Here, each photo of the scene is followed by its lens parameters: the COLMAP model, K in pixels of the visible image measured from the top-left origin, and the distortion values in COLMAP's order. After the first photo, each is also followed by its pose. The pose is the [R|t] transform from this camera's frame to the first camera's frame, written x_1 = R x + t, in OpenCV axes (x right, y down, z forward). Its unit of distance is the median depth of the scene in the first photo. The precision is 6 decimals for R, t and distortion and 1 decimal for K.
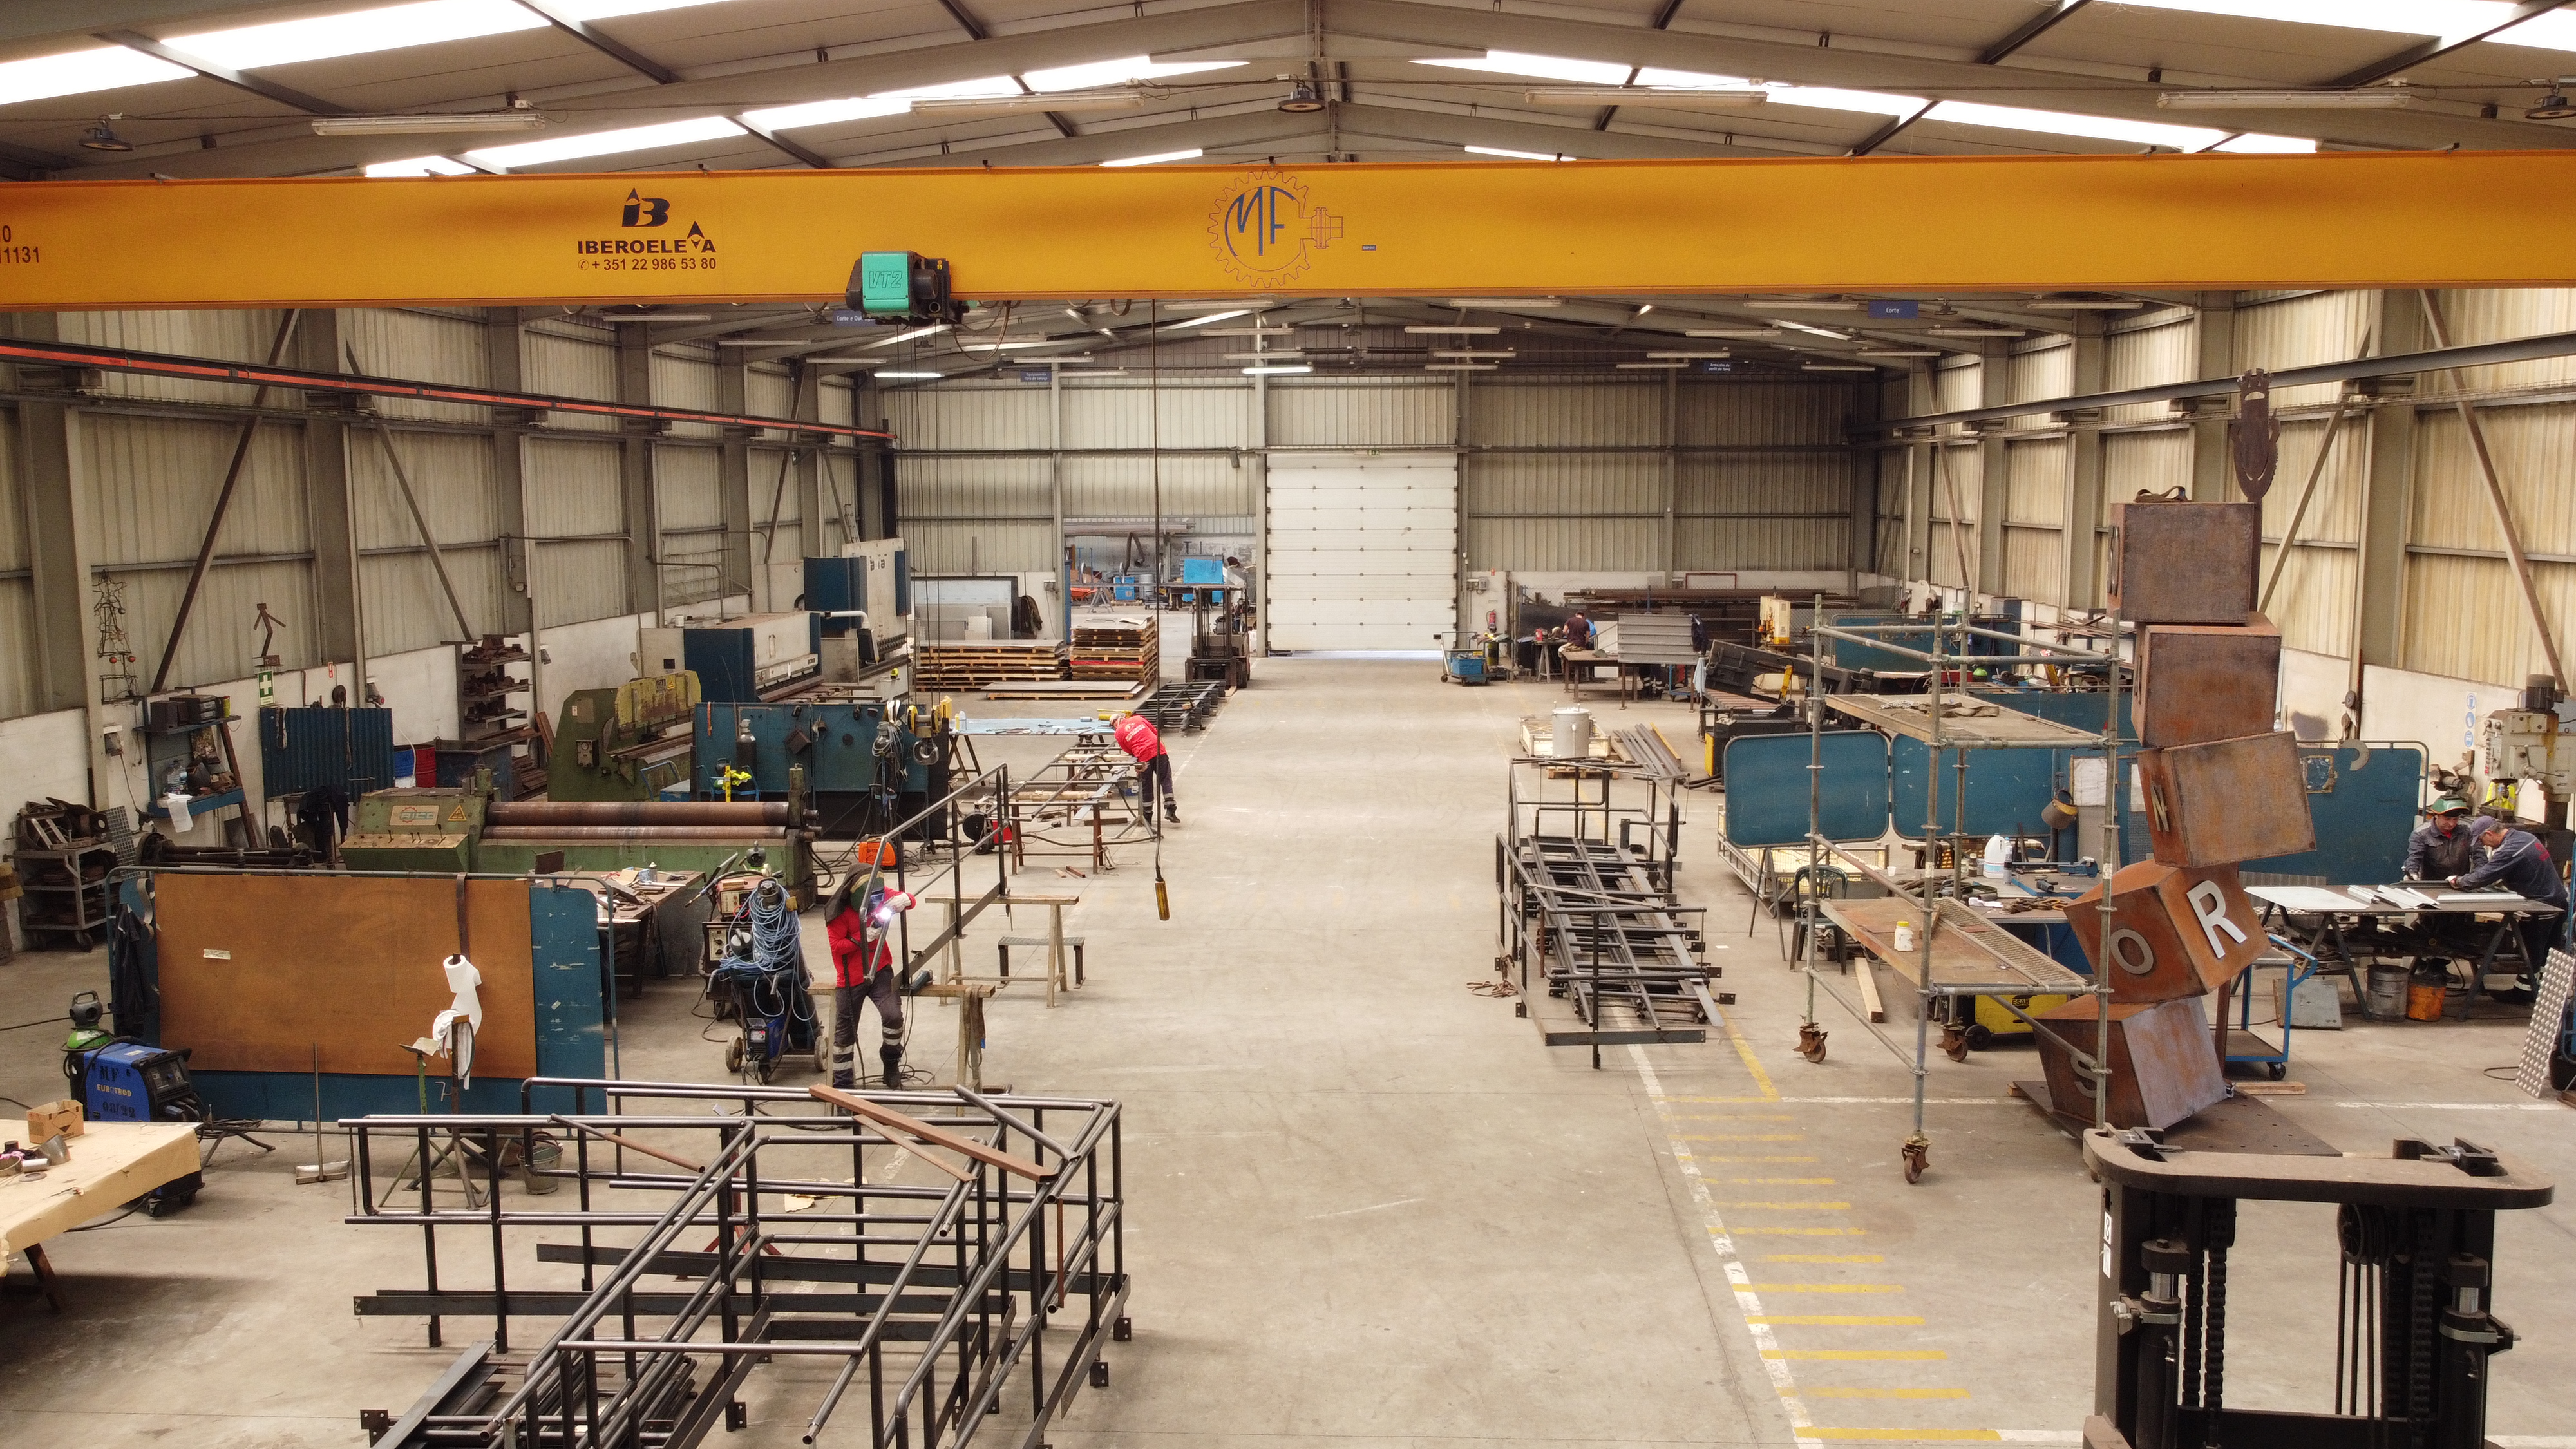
lens RADIAL K [[1957.2, 0, 1292.3], [0, 1957.2, 712.9], [0, 0, 1]] dist [-0.003042, 0.002044]
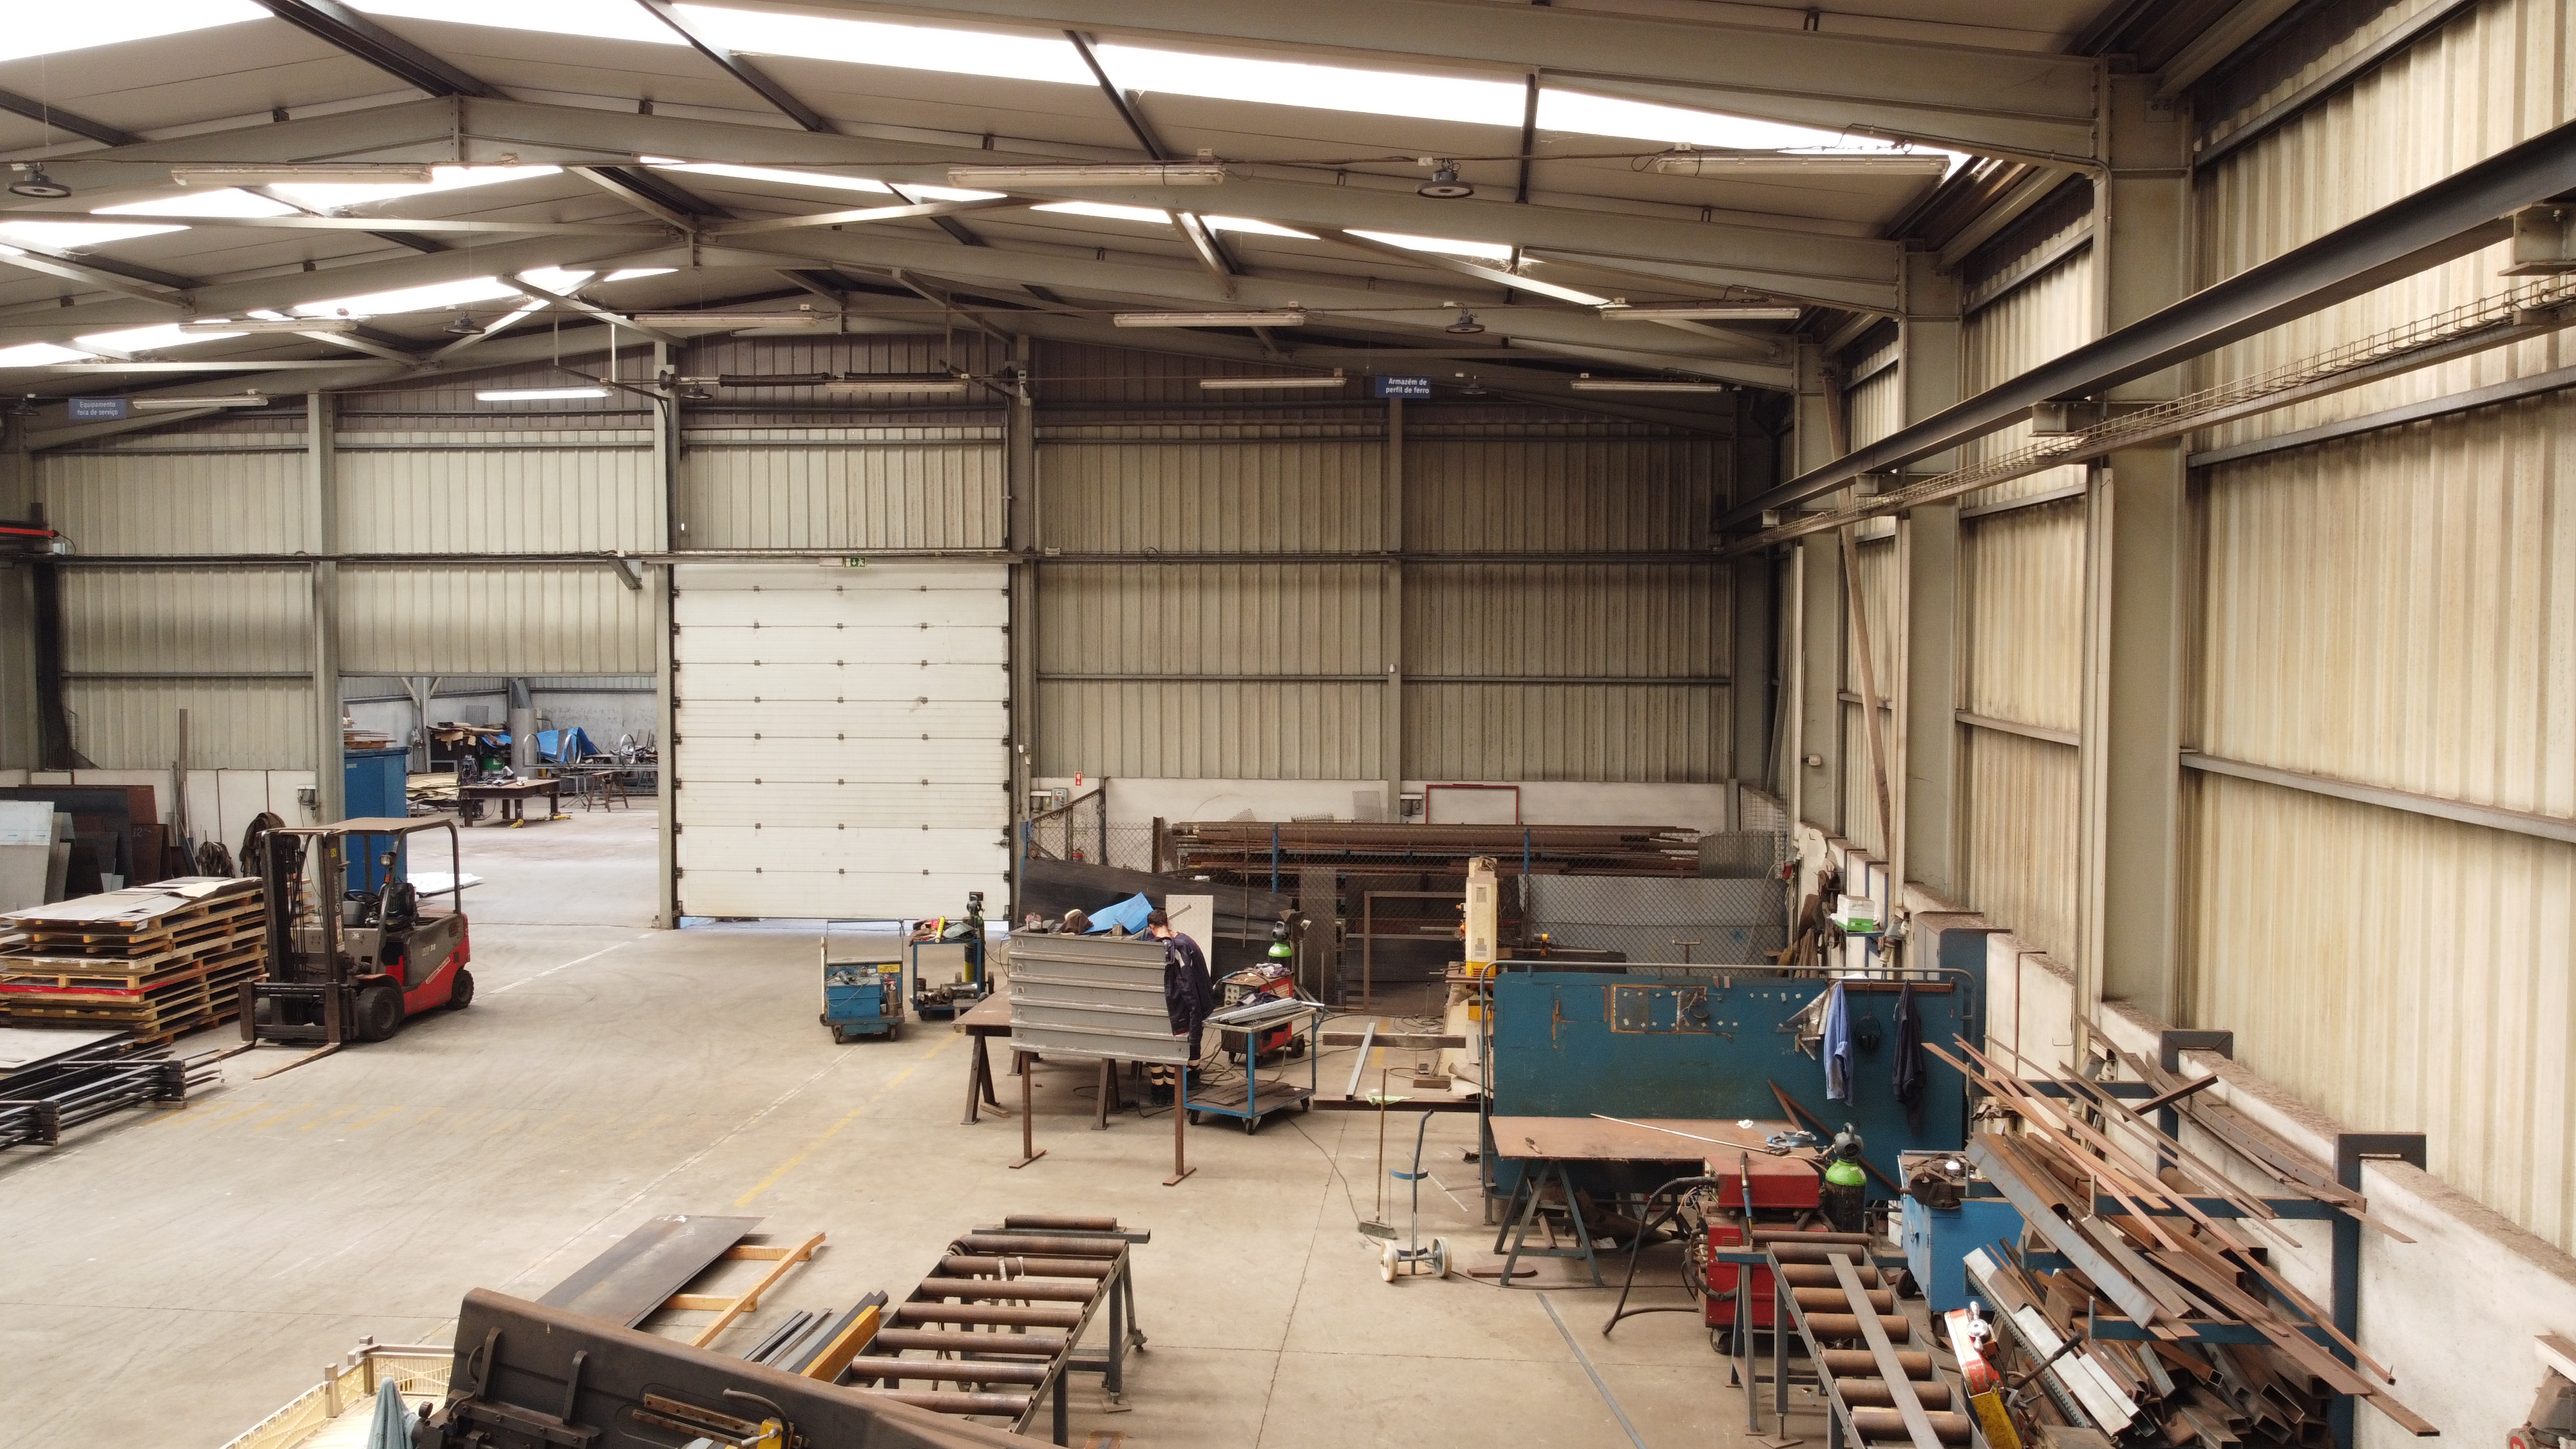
lens RADIAL K [[1957.2, 0, 1292.3], [0, 1957.2, 712.9], [0, 0, 1]] dist [-0.003042, 0.002044]
pose [[0.998843, 0.006780, -0.047618, 0.384208], [-0.010161, 0.997416, -0.071120, -0.106071], [0.047013, 0.071522, 0.996330, 0.922868]]
